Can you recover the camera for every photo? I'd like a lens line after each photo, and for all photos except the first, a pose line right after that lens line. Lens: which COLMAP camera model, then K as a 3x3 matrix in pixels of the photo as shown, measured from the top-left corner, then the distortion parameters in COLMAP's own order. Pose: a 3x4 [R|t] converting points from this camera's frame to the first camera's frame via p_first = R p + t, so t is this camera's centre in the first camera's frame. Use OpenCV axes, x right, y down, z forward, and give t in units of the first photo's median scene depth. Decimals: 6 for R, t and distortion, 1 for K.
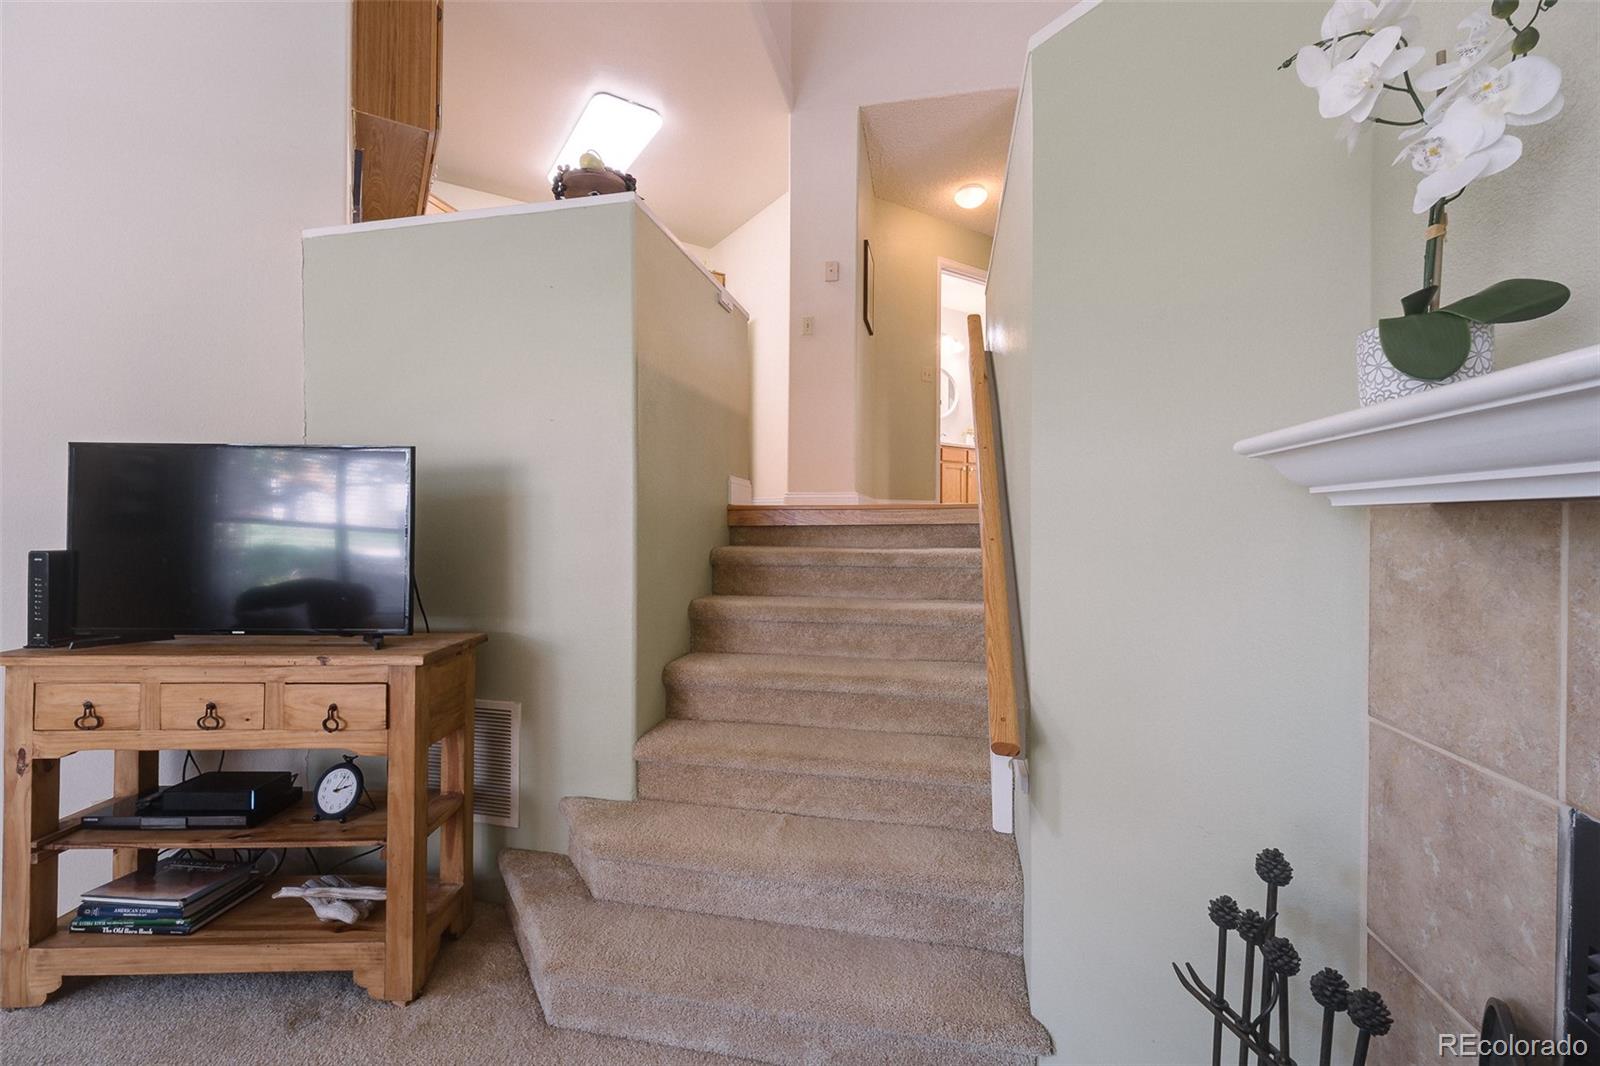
lens RADIAL K [[677.0, 0, 800.3], [0, 677.0, 516.0], [0, 0, 1]] dist [-0.002923, 0.000409]
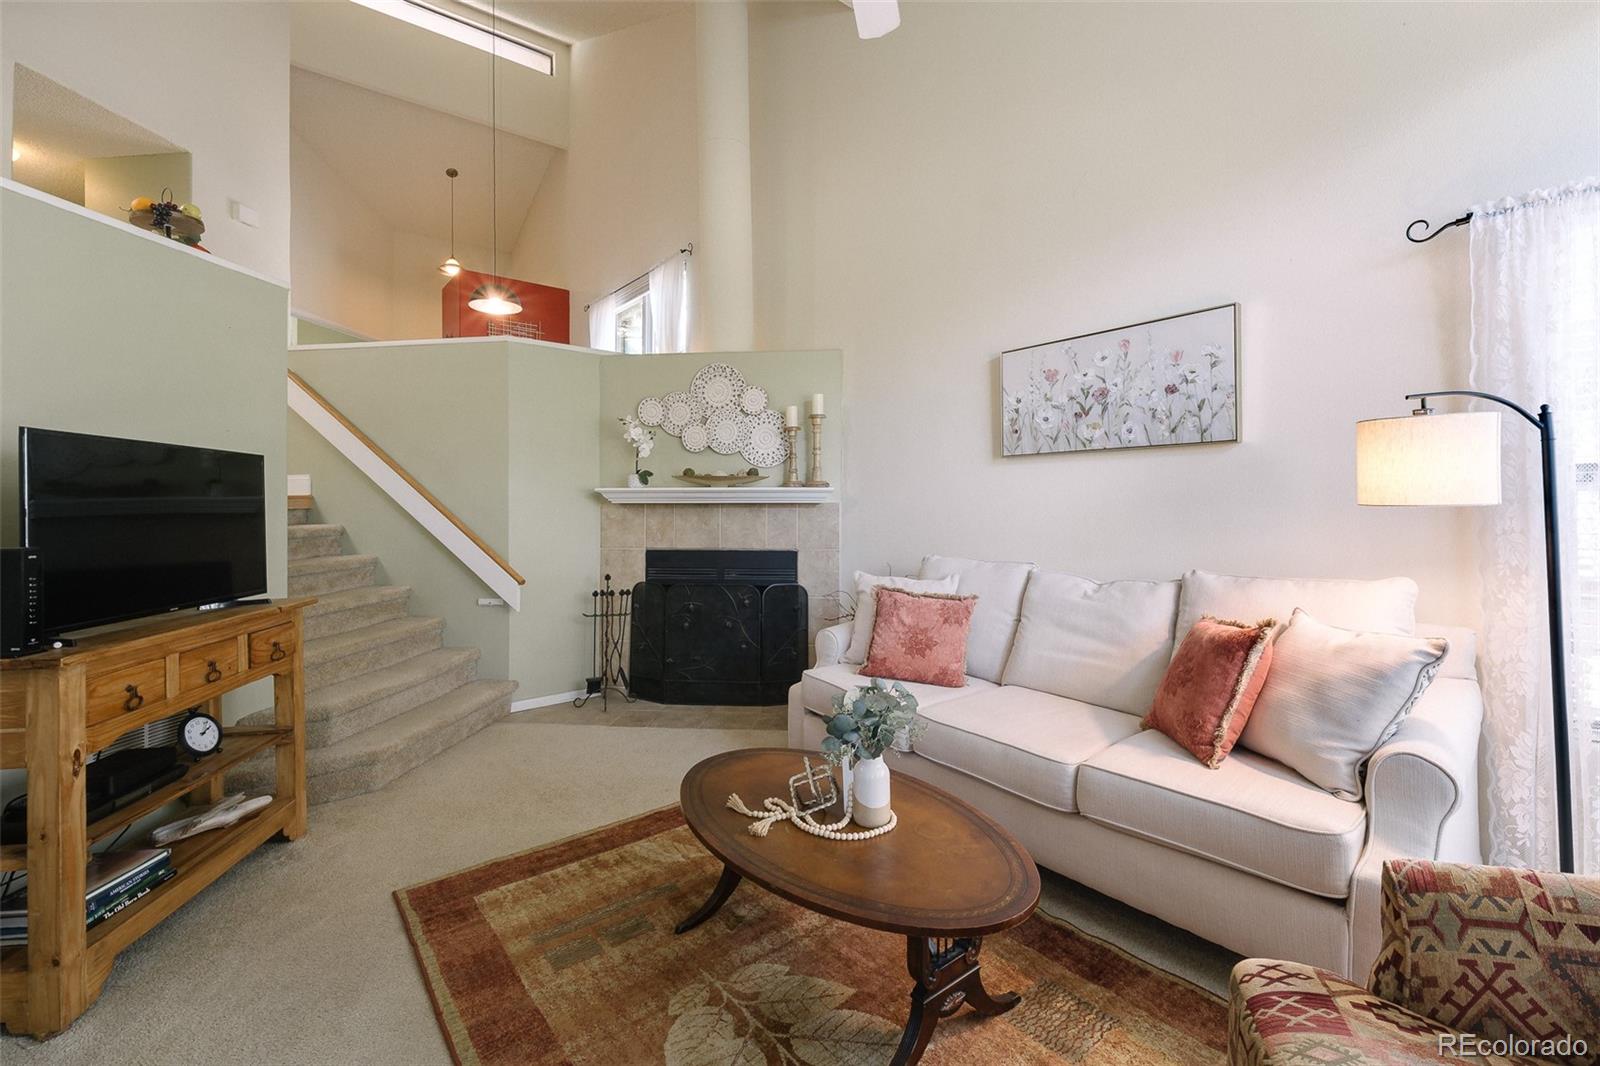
lens RADIAL K [[677.0, 0, 795.9], [0, 677.0, 490.5], [0, 0, 1]] dist [-0.002923, 0.000409]
pose [[-0.096432, 0.018599, 0.995166, -2.198616], [0.005743, 0.999819, -0.018129, -0.003618], [-0.995323, 0.003967, -0.096522, 0.062508]]
